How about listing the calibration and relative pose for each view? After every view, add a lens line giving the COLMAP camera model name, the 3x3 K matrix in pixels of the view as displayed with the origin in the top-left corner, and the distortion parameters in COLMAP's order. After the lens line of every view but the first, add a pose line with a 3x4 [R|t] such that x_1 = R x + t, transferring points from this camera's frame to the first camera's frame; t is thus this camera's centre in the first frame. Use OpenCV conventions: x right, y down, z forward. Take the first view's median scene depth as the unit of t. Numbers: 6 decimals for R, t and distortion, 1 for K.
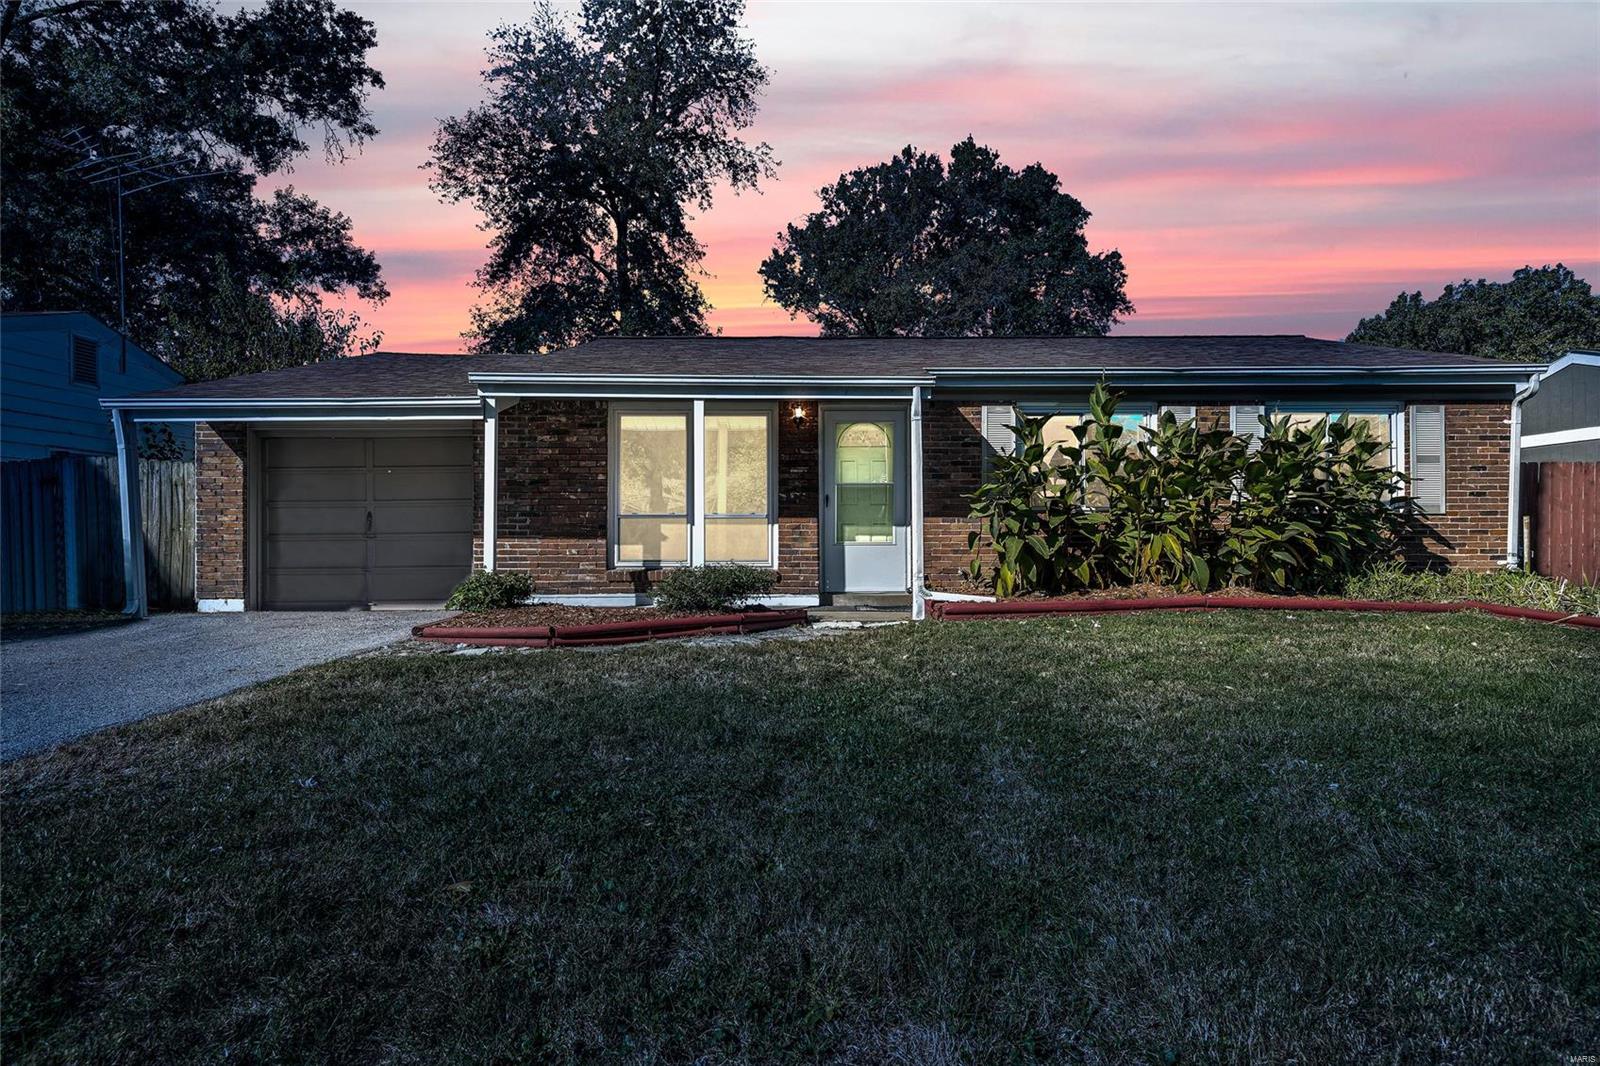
lens RADIAL K [[866.3, 0, 813.0], [0, 866.3, 532.7], [0, 0, 1]] dist [0.005140, 0.000211]
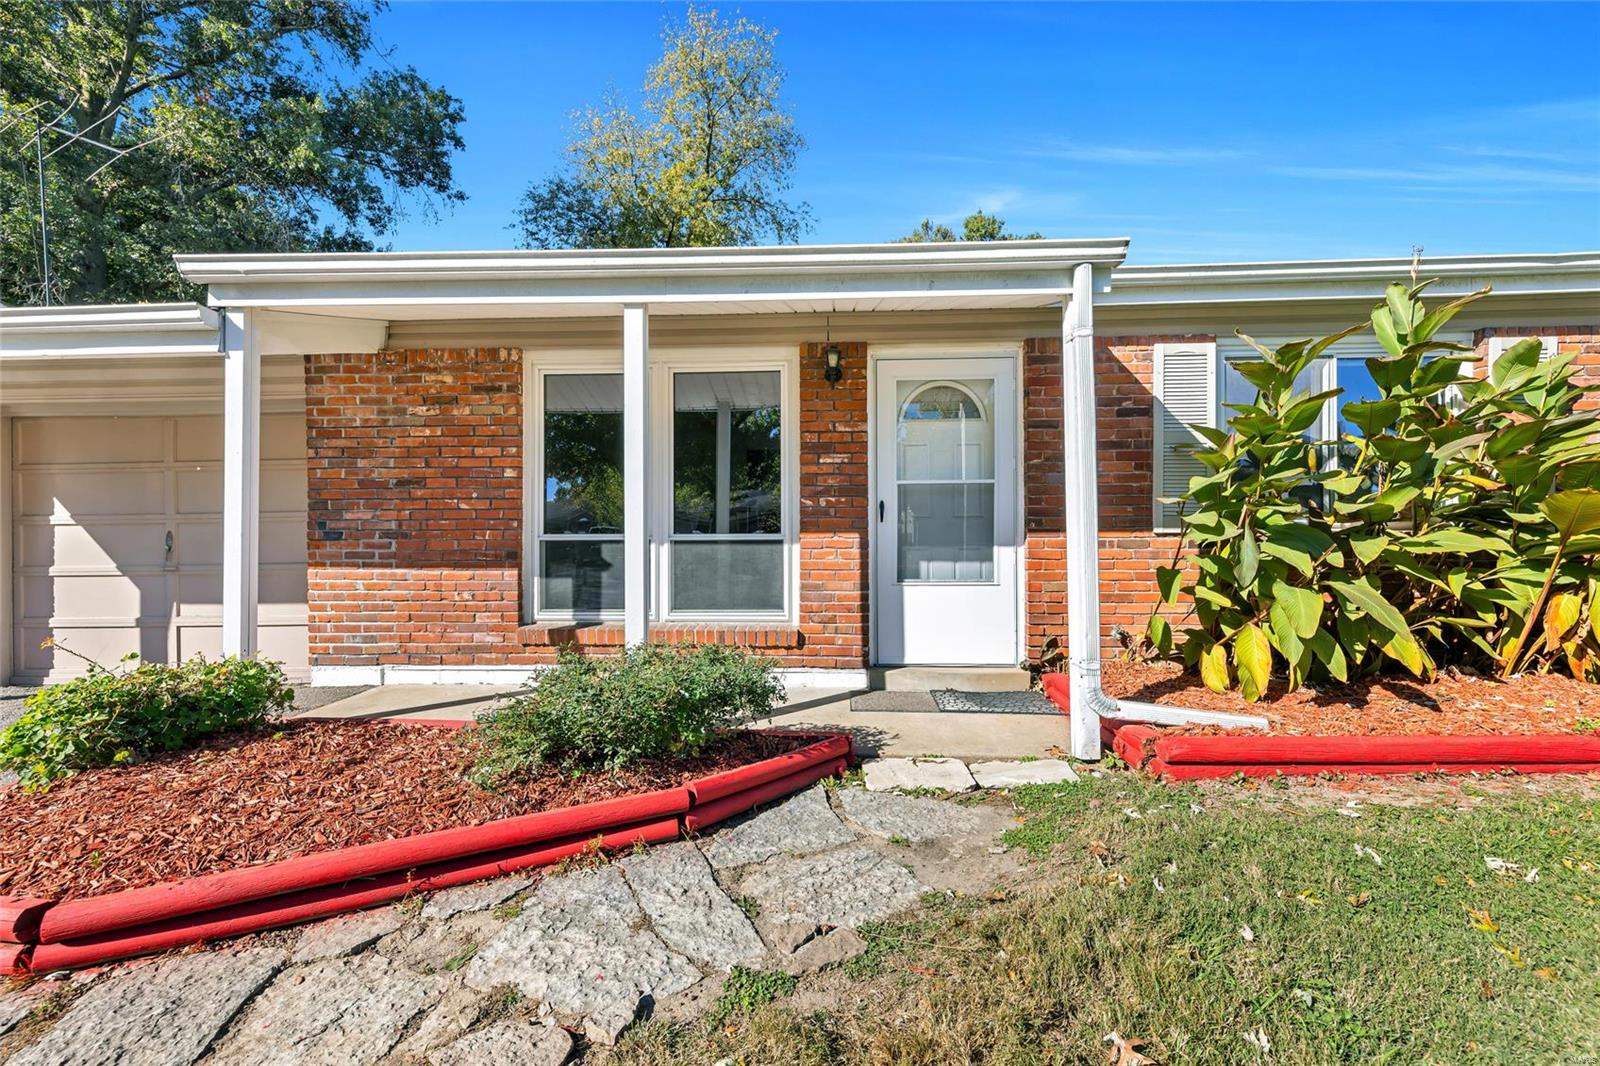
lens RADIAL K [[631.7, 0, 803.0], [0, 631.7, 543.6], [0, 0, 1]] dist [0.007841, -0.001011]
pose [[0.997711, -0.000543, -0.067625, -0.008460], [0.000680, 0.999998, 0.001994, -0.015693], [0.067624, -0.002035, 0.997709, 0.566871]]
